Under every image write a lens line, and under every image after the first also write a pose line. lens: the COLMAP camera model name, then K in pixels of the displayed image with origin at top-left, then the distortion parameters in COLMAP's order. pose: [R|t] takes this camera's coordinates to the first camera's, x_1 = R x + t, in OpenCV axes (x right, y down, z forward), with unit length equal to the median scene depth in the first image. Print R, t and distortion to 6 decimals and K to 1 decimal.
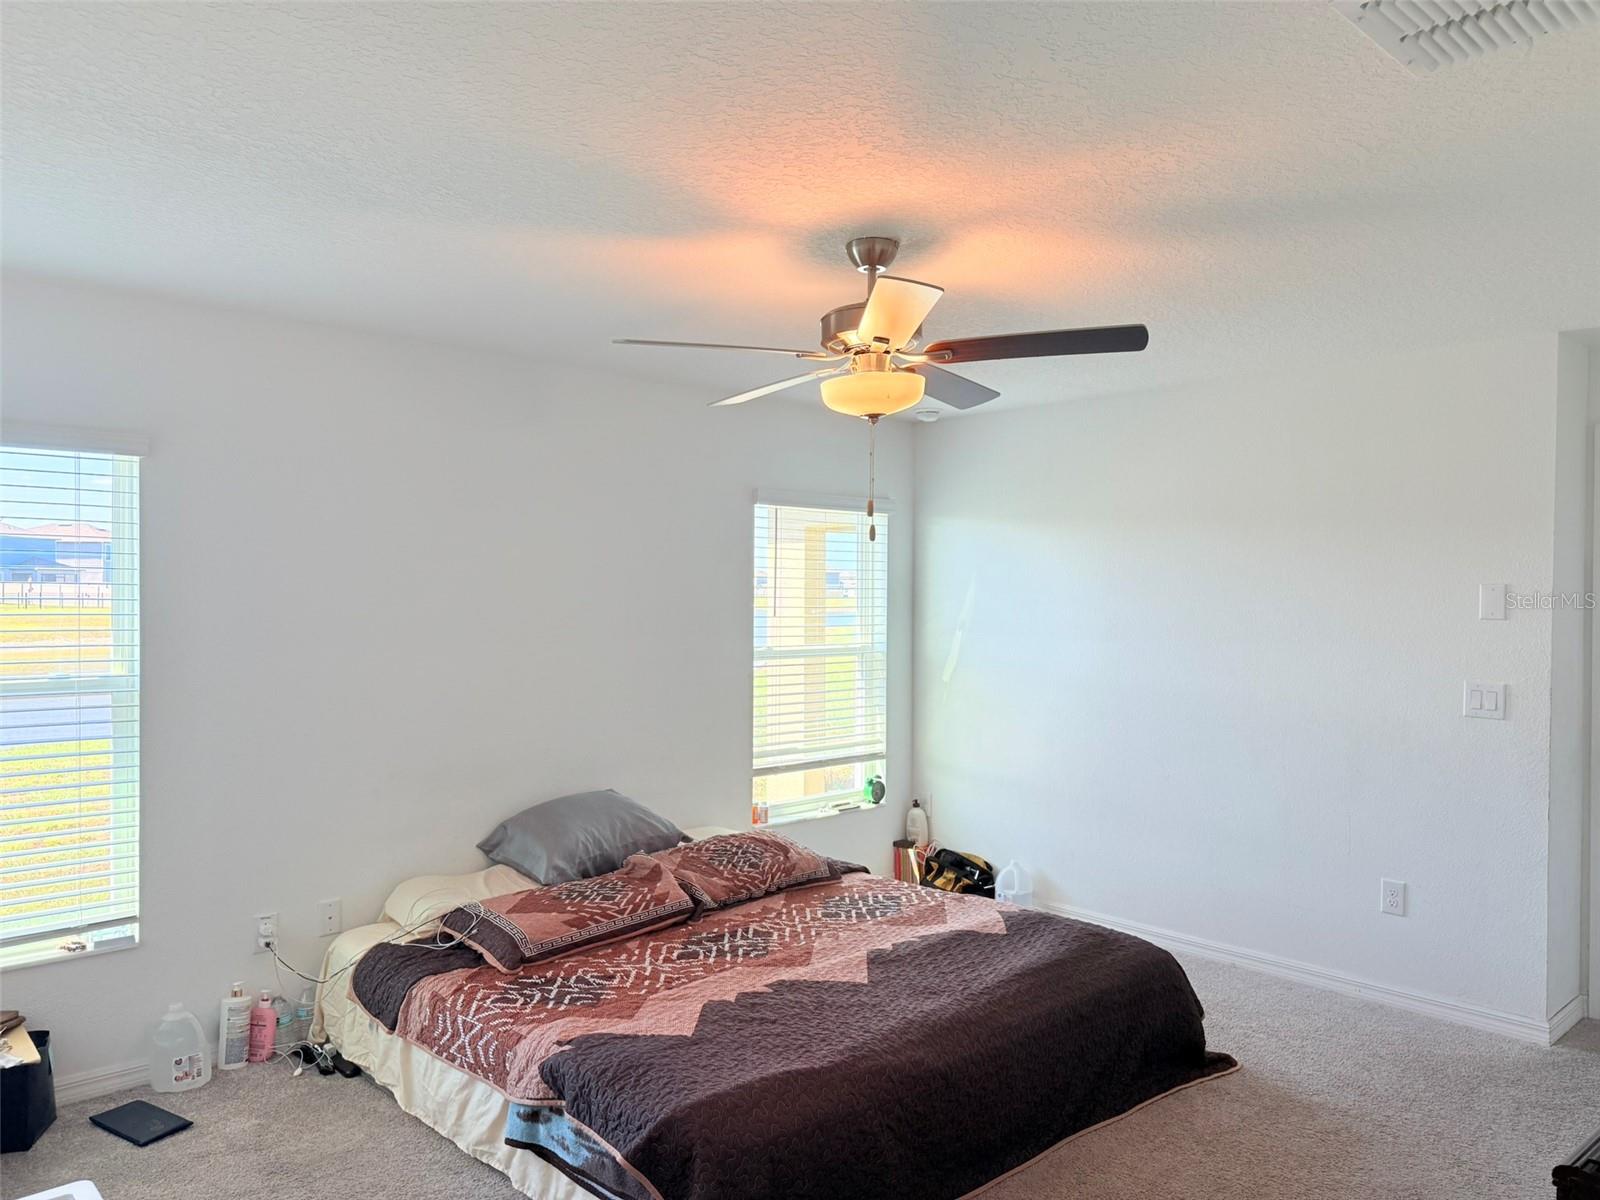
lens RADIAL K [[1098.7, 0, 783.4], [0, 1098.7, 602.9], [0, 0, 1]] dist [0.089307, -0.102829]
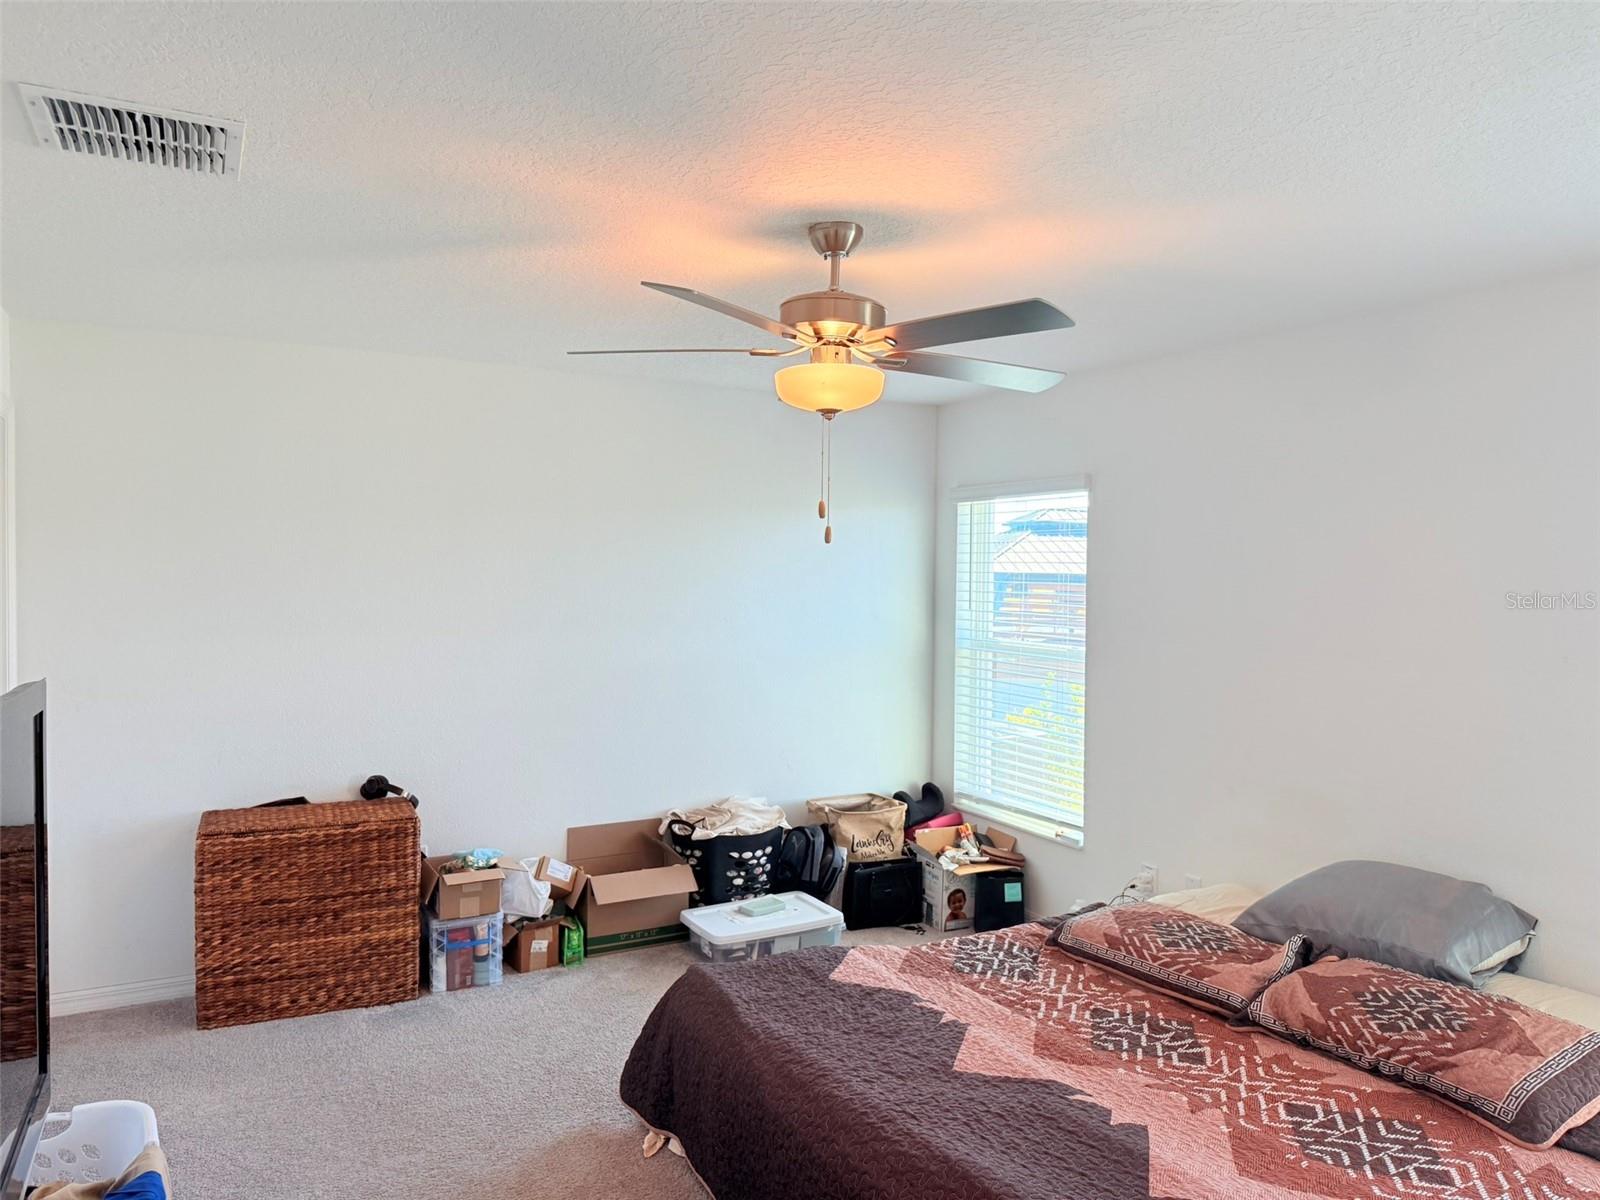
lens RADIAL K [[1106.7, 0, 820.5], [0, 1106.7, 602.8], [0, 0, 1]] dist [0.080973, -0.093121]
pose [[-0.219900, 0.018654, -0.975344, 0.809401], [-0.019481, 0.999534, 0.023509, -0.022258], [0.975328, 0.024171, -0.219434, 0.960611]]
